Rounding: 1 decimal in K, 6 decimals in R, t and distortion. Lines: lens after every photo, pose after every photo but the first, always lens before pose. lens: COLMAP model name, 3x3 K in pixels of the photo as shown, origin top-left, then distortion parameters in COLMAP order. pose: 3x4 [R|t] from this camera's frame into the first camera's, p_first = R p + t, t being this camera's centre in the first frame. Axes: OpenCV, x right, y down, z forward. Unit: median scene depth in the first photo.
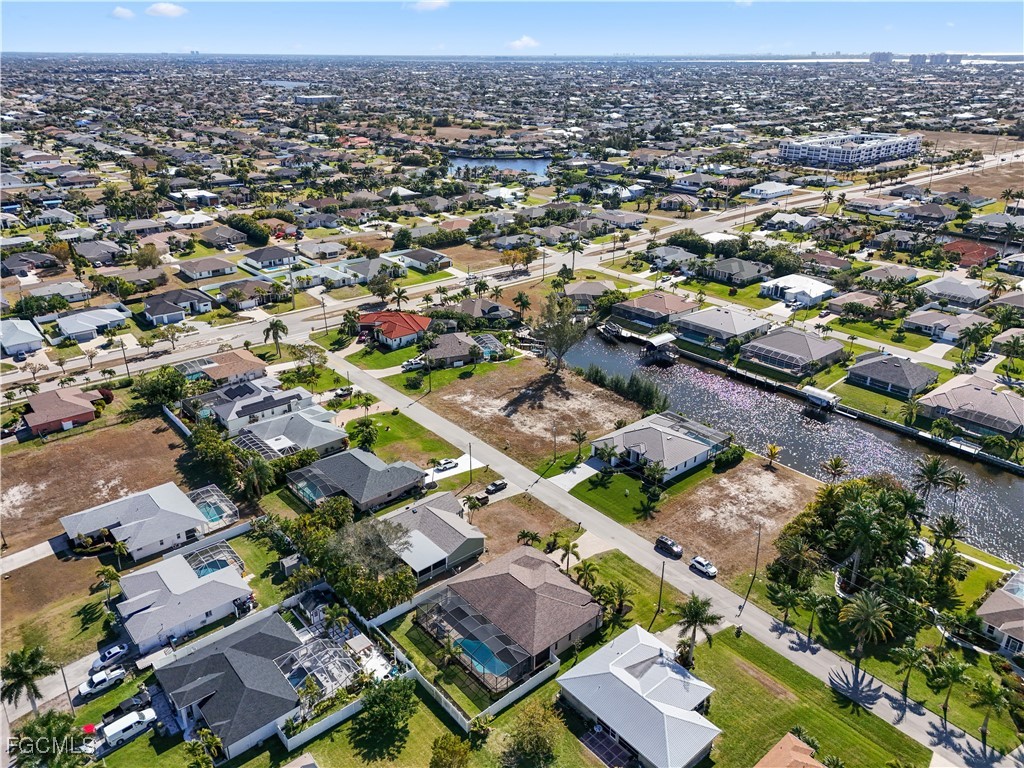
lens RADIAL K [[758.1, 0, 489.2], [0, 758.1, 383.6], [0, 0, 1]] dist [0.078777, -0.061496]
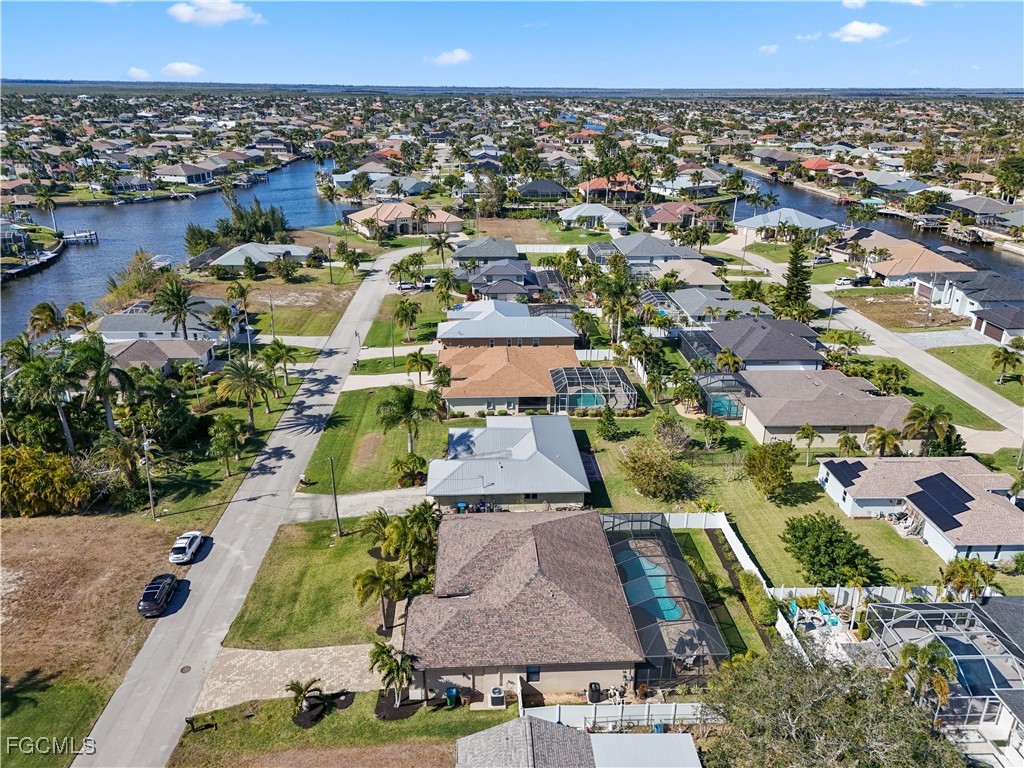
lens RADIAL K [[731.6, 0, 512.0], [0, 731.6, 384.0], [0, 0, 1]] dist [0.075904, -0.062917]
pose [[-0.803912, -0.229245, 0.548792, -0.108841], [0.231701, 0.729110, 0.643982, -0.085214], [-0.547760, 0.644860, -0.533024, 0.660649]]
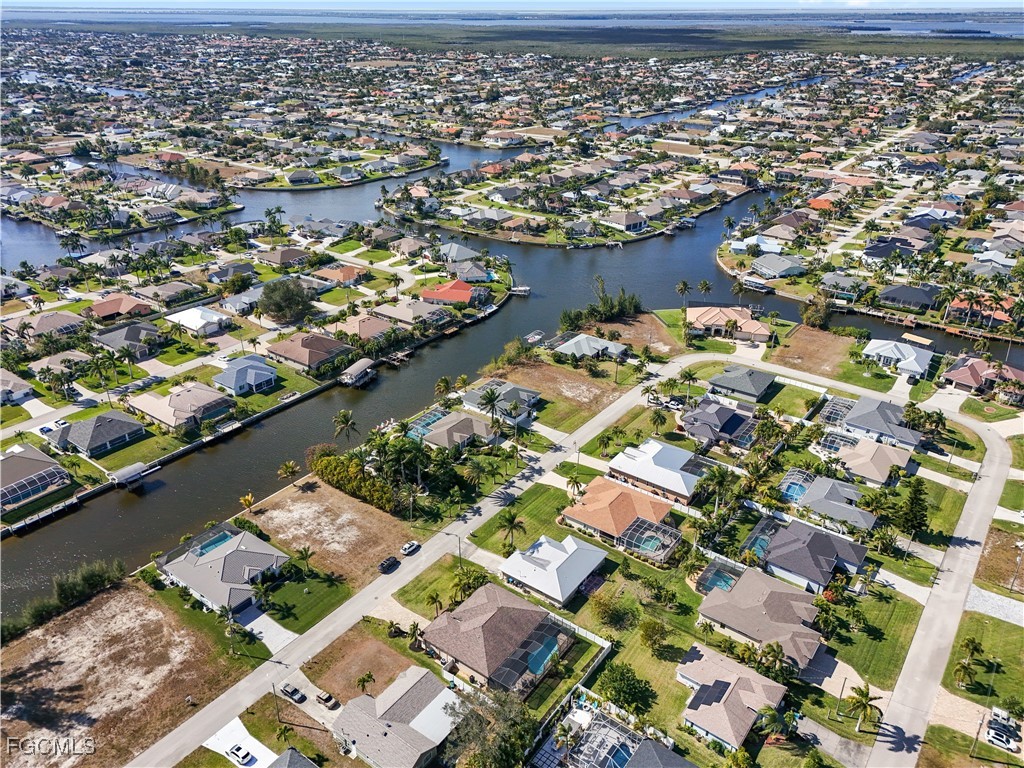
lens RADIAL K [[729.5, 0, 518.2], [0, 729.5, 384.6], [0, 0, 1]] dist [0.081733, -0.076349]
pose [[-0.249528, -0.438678, 0.863306, -0.462934], [0.380028, 0.775626, 0.503967, -0.343638], [-0.890682, 0.453834, -0.026830, 0.448237]]
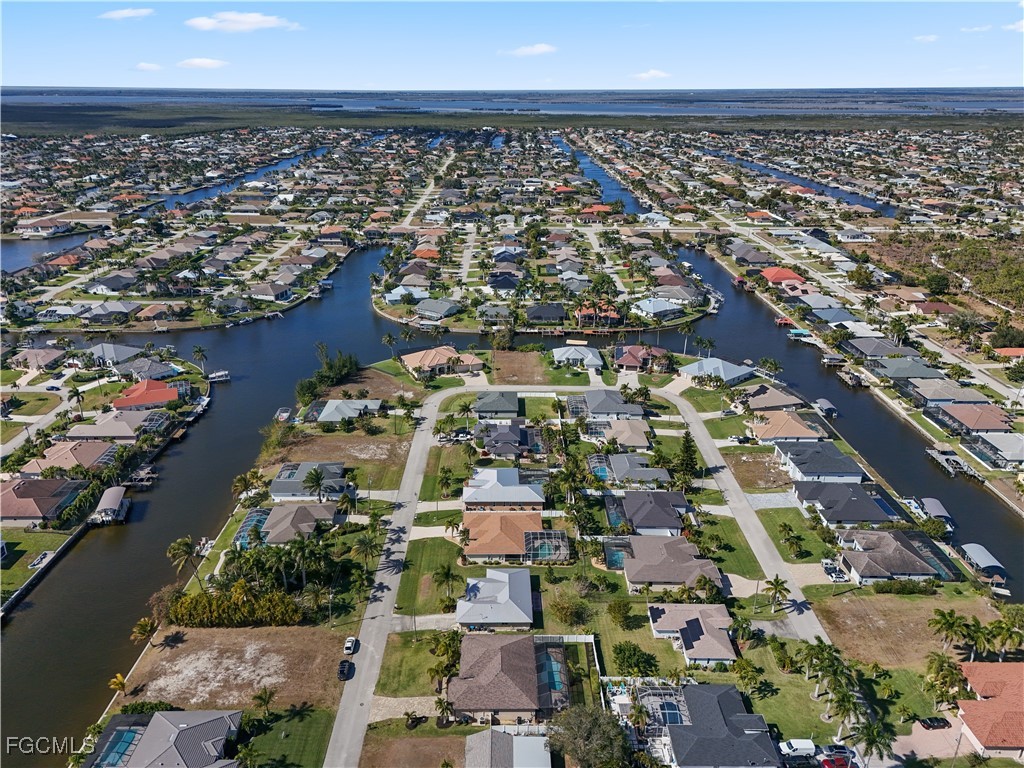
lens RADIAL K [[722.0, 0, 503.2], [0, 722.0, 382.7], [0, 0, 1]] dist [0.074275, -0.067323]
pose [[-0.774122, -0.237044, 0.586980, -0.312618], [0.250037, 0.737355, 0.627526, -0.465887], [-0.581564, 0.632548, -0.511533, 0.728497]]
